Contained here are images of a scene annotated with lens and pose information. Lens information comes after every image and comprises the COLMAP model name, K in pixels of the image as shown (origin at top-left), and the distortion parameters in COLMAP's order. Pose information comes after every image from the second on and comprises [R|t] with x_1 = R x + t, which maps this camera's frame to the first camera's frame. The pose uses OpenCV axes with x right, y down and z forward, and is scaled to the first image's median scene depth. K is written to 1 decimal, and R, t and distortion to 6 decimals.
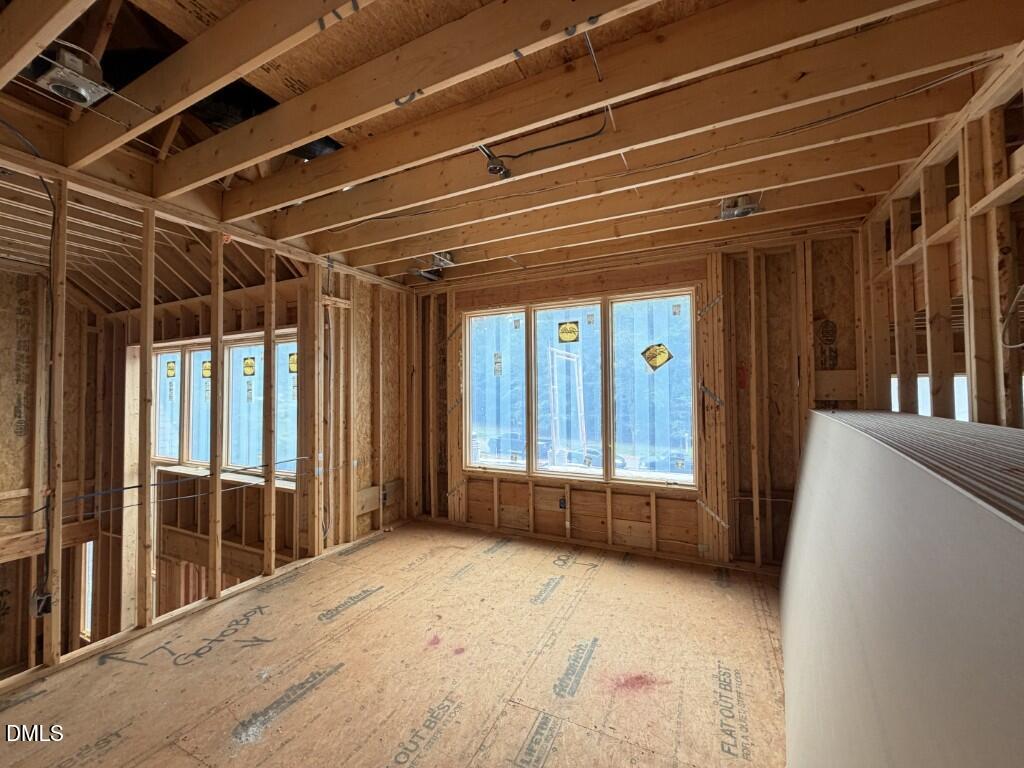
lens RADIAL K [[409.6, 0, 510.7], [0, 409.6, 382.7], [0, 0, 1]] dist [-0.003392, 0.000317]
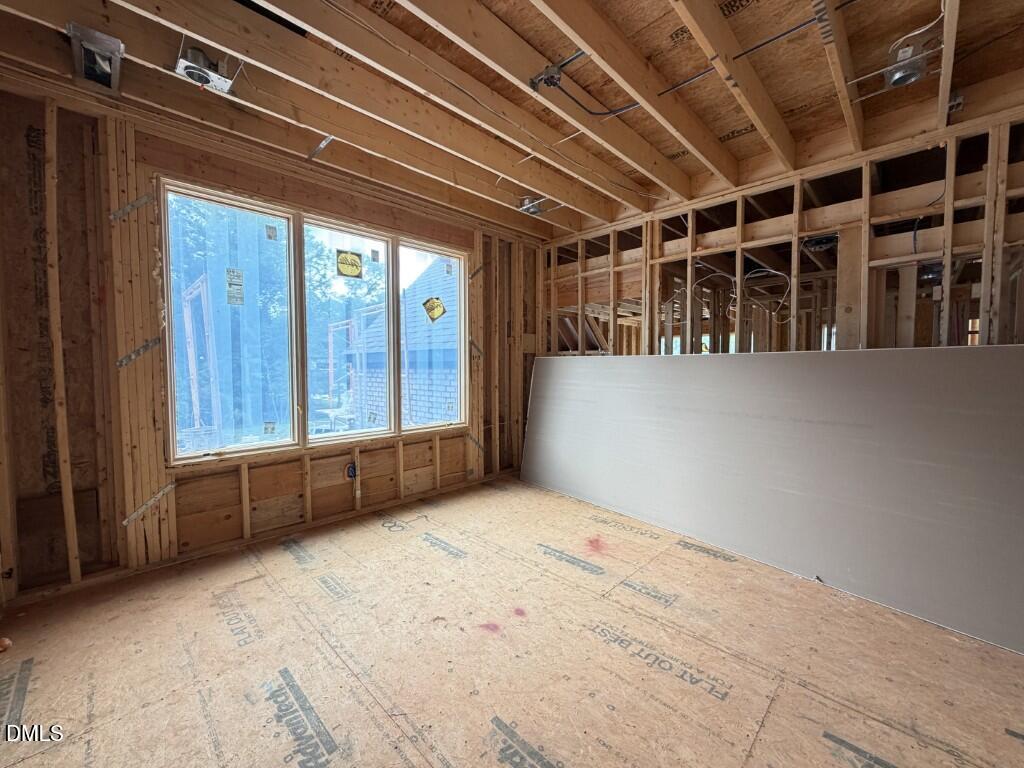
lens RADIAL K [[409.6, 0, 508.3], [0, 409.6, 385.0], [0, 0, 1]] dist [-0.003392, 0.000317]
pose [[0.324481, -0.037618, 0.945144, -0.608479], [-0.027781, 0.998399, 0.049275, 0.076709], [-0.945484, -0.042246, 0.322916, 0.483115]]
